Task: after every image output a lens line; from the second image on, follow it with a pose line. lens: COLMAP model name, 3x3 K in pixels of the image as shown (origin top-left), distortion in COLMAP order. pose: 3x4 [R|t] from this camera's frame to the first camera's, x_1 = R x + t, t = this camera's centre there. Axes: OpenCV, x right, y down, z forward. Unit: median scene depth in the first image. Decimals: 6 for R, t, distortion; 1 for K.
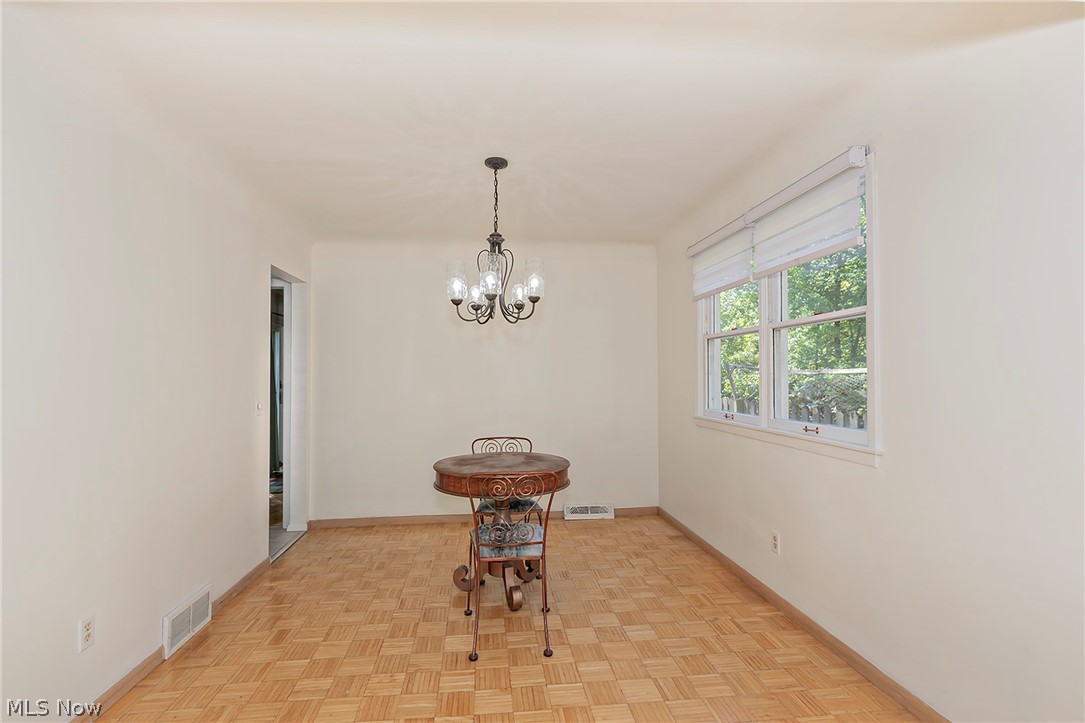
lens RADIAL K [[457.2, 0, 542.3], [0, 457.2, 377.3], [0, 0, 1]] dist [0.000478, -0.000113]
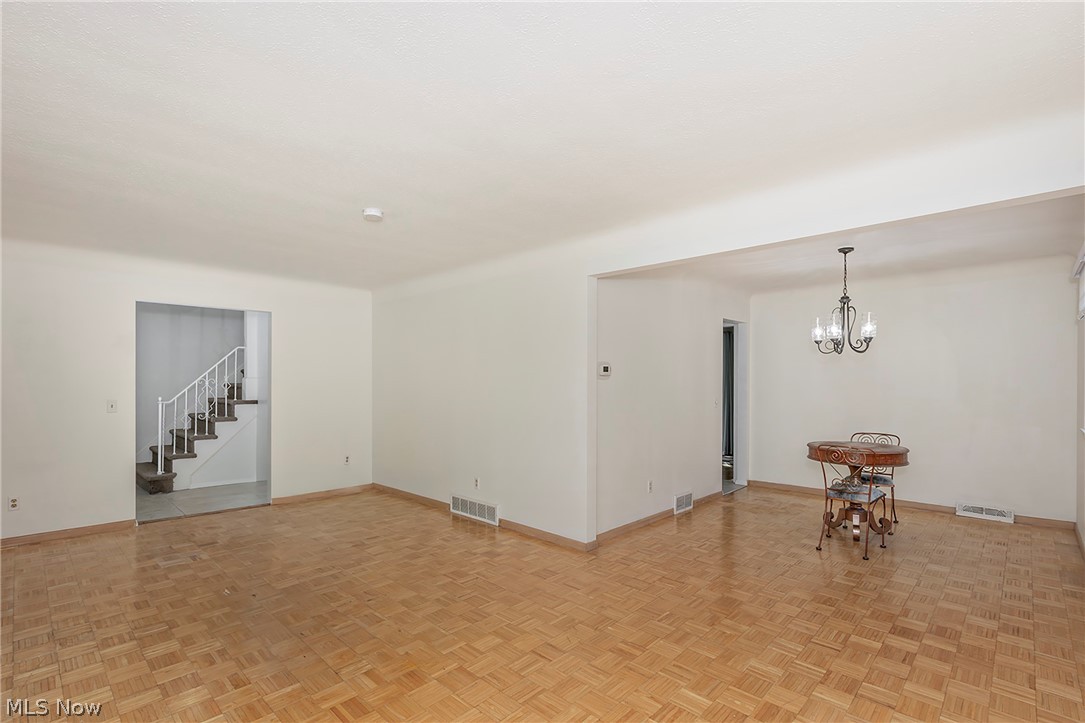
lens RADIAL K [[499.6, 0, 542.5], [0, 499.6, 361.5], [0, 0, 1]] dist [-0.000405, -0.000099]
pose [[0.595155, -0.023200, -0.803276, 0.634522], [-0.003404, 0.999501, -0.031390, -0.037129], [0.803604, 0.021416, 0.594779, -0.813767]]
